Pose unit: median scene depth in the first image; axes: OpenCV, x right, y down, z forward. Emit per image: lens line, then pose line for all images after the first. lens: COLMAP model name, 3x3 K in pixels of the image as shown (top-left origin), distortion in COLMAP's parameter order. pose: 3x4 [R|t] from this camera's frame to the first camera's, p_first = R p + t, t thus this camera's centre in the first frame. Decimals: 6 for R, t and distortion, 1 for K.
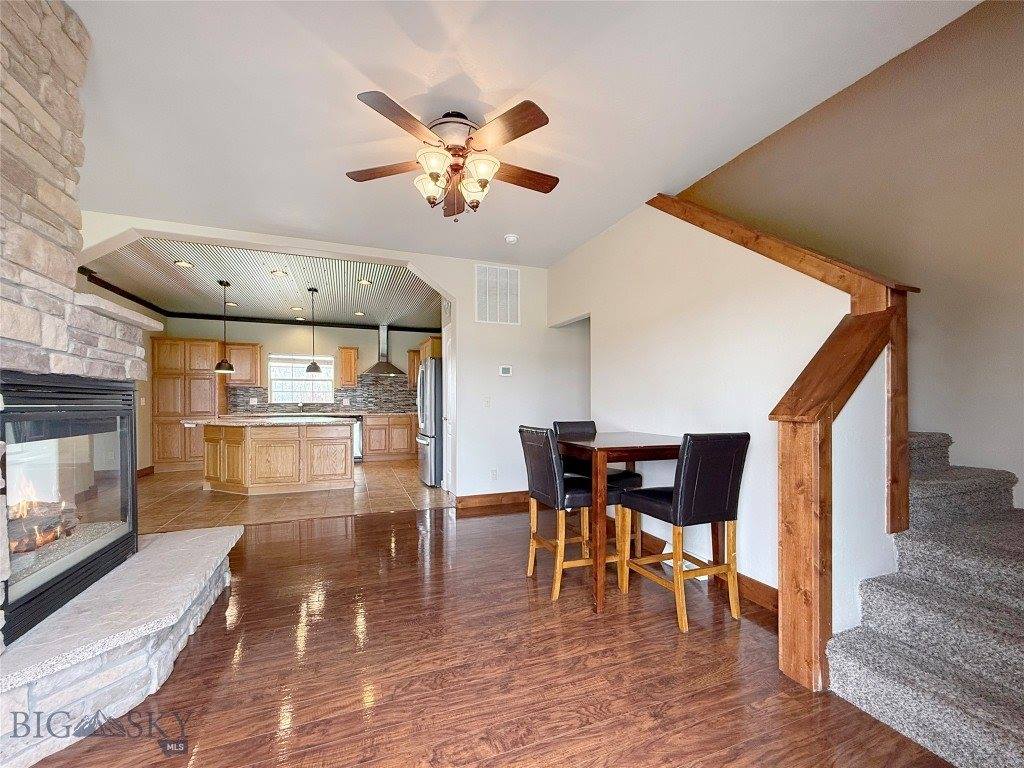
lens RADIAL K [[406.2, 0, 488.5], [0, 406.2, 397.2], [0, 0, 1]] dist [0.016014, 0.000113]
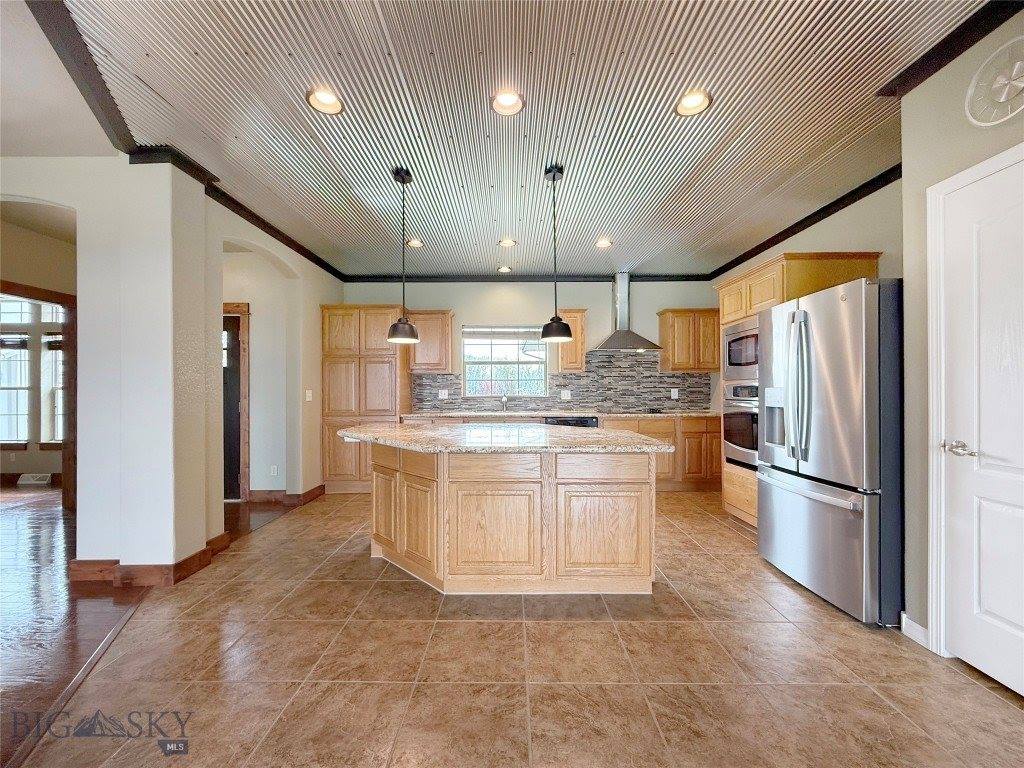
lens RADIAL K [[415.5, 0, 512.0], [0, 415.5, 384.0], [0, 0, 1]] dist [0.000399, 0.000100]
pose [[0.942716, -0.009093, -0.333472, -0.230744], [0.006199, 0.999933, -0.009740, 0.000353], [0.333539, 0.007115, 0.942710, 0.373875]]
